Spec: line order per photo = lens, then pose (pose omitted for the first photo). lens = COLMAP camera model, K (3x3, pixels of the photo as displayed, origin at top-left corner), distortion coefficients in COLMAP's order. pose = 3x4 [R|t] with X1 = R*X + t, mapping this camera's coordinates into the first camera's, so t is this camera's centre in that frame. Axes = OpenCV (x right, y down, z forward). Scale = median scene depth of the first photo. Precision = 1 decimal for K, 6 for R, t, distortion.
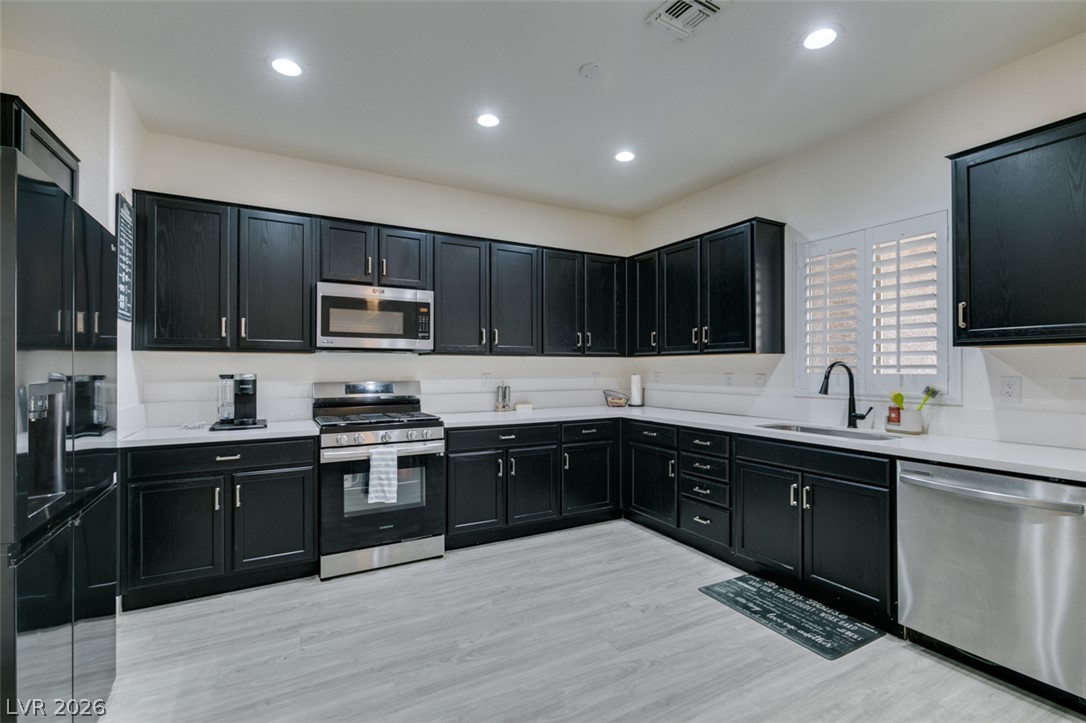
lens RADIAL K [[486.6, 0, 537.9], [0, 486.6, 365.8], [0, 0, 1]] dist [0.000251, -0.000606]
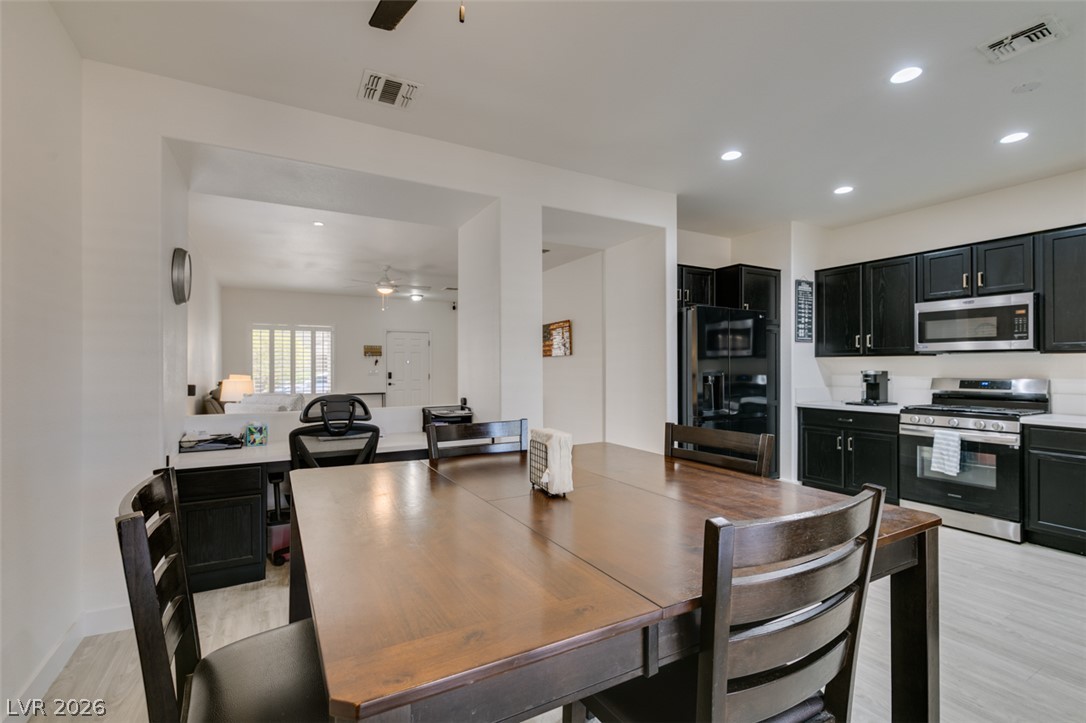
lens RADIAL K [[486.6, 0, 548.1], [0, 486.6, 365.4], [0, 0, 1]] dist [0.000251, -0.000606]
pose [[0.020381, -0.001870, -0.999791, 0.904438], [0.005021, 0.999986, -0.001768, -0.002251], [0.999780, -0.004984, 0.020390, -0.053443]]
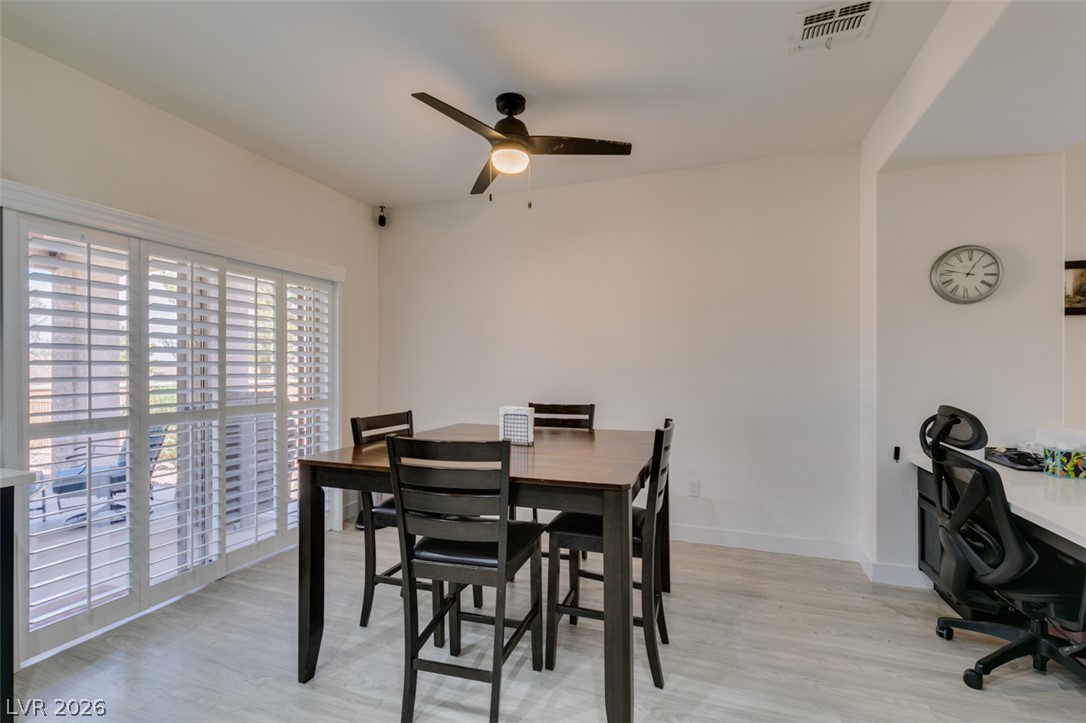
lens RADIAL K [[486.6, 0, 541.9], [0, 486.6, 368.9], [0, 0, 1]] dist [0.000251, -0.000606]
pose [[-0.660795, 0.004546, 0.750552, -0.181781], [-0.000366, 0.999980, -0.006379, 0.002361], [-0.750566, -0.004490, -0.660780, 0.445038]]
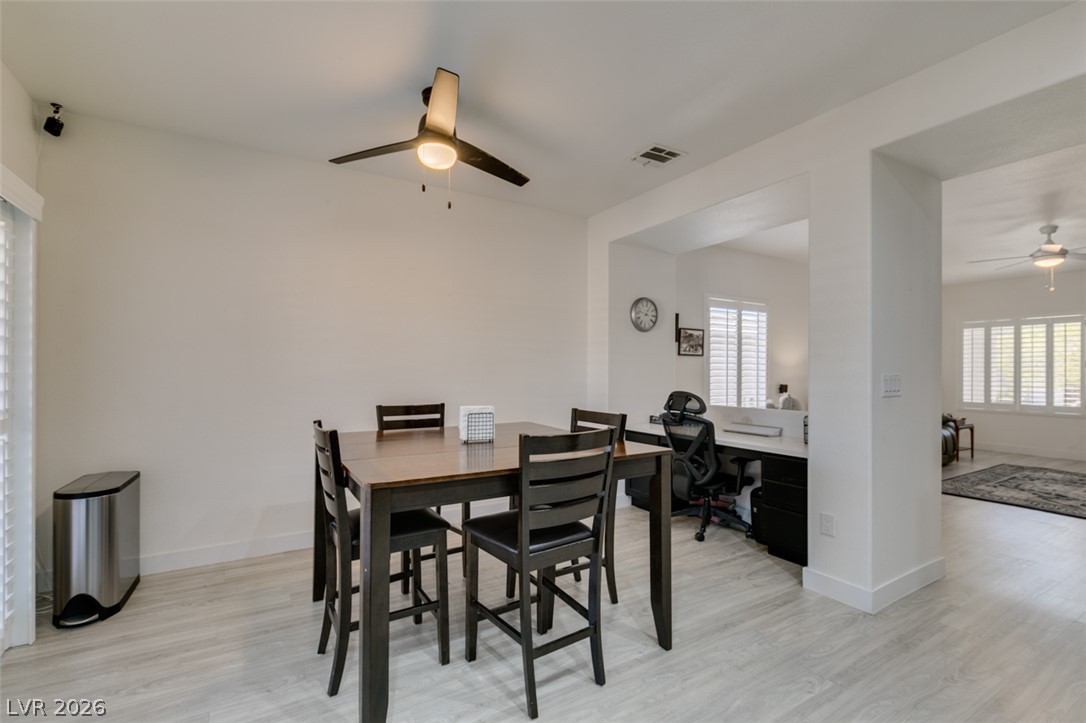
lens RADIAL K [[486.6, 0, 537.7], [0, 486.6, 370.2], [0, 0, 1]] dist [0.000251, -0.000606]
pose [[-0.999266, 0.000120, -0.038318, 0.364892], [0.000339, 0.999984, -0.005695, 0.003881], [0.038317, -0.005703, -0.999249, 0.768666]]
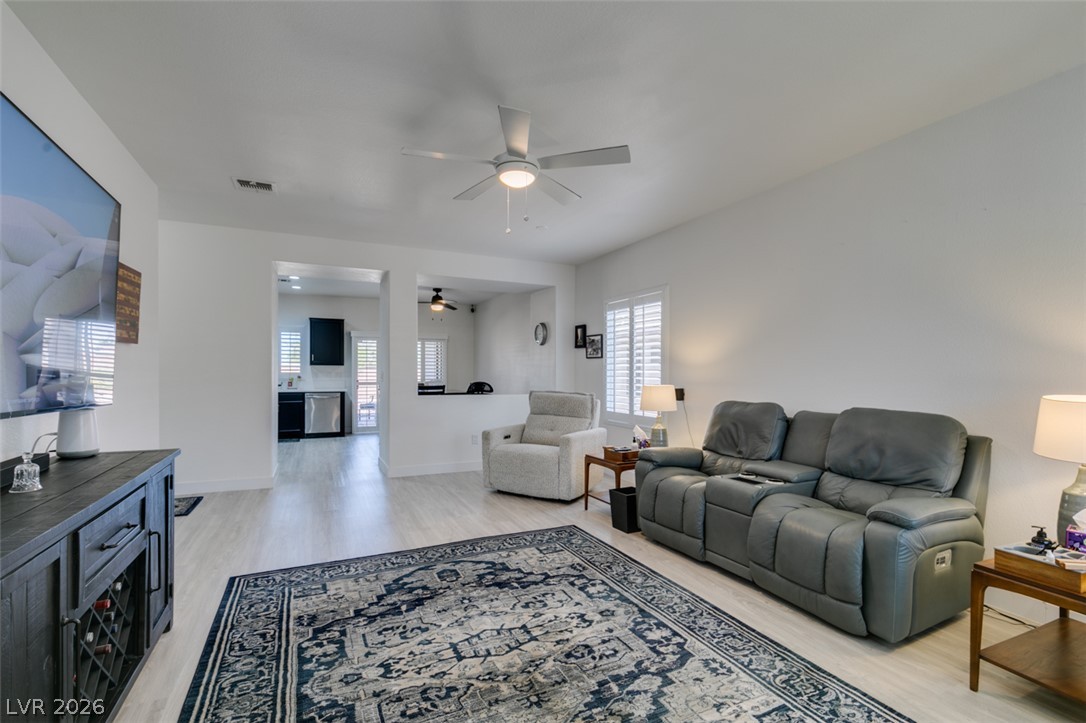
lens RADIAL K [[486.6, 0, 547.7], [0, 486.6, 378.5], [0, 0, 1]] dist [0.000251, -0.000606]
pose [[0.048233, -0.011322, 0.998772, -2.316681], [-0.008778, 0.999892, 0.011759, 0.004709], [-0.998798, -0.009335, 0.048128, -0.874771]]
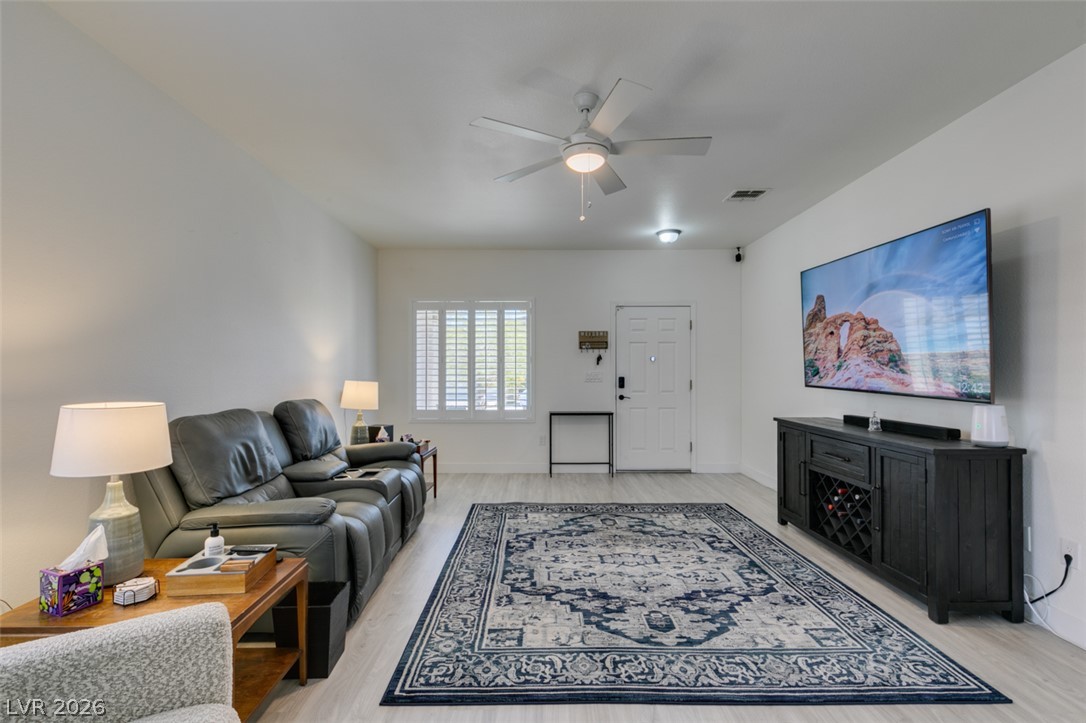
lens RADIAL K [[486.6, 0, 533.0], [0, 486.6, 366.8], [0, 0, 1]] dist [0.000251, -0.000606]
pose [[-0.491510, -0.001570, -0.870870, -0.591189], [0.005261, 0.999975, -0.004771, 0.000886], [0.870856, -0.006926, -0.491490, -0.427082]]
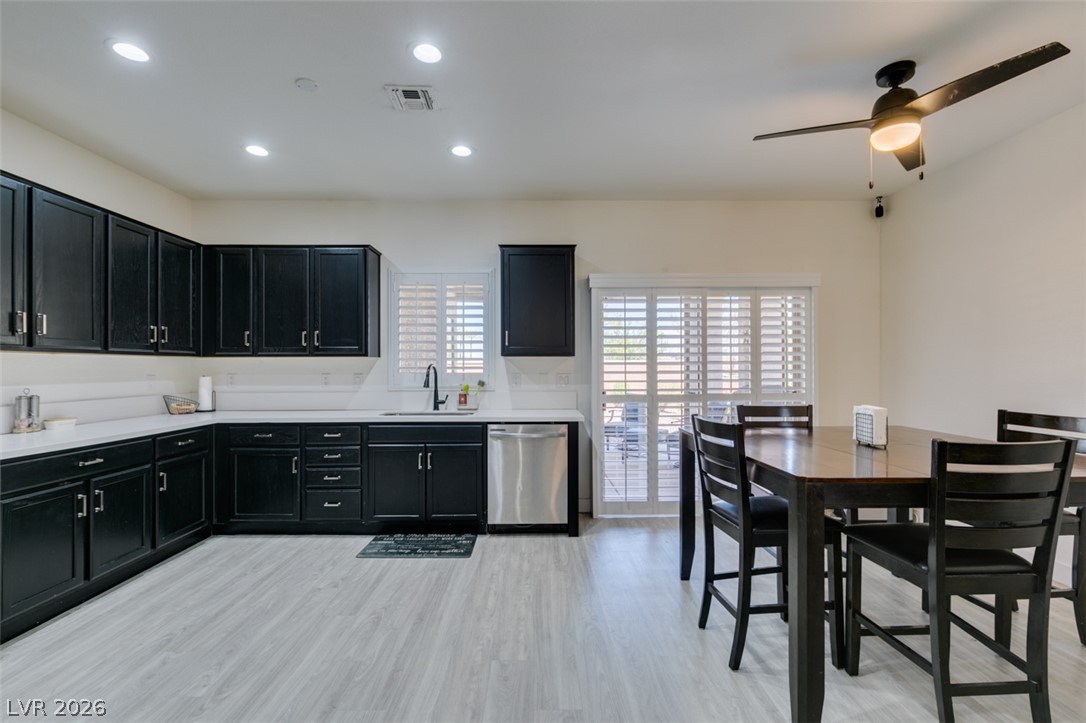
lens RADIAL K [[486.6, 0, 542.0], [0, 486.6, 365.6], [0, 0, 1]] dist [0.000251, -0.000606]
pose [[0.466487, 0.005938, 0.884508, -0.457134], [-0.002540, 0.999982, -0.005374, 0.002187], [-0.884524, 0.000260, 0.466494, 0.051314]]
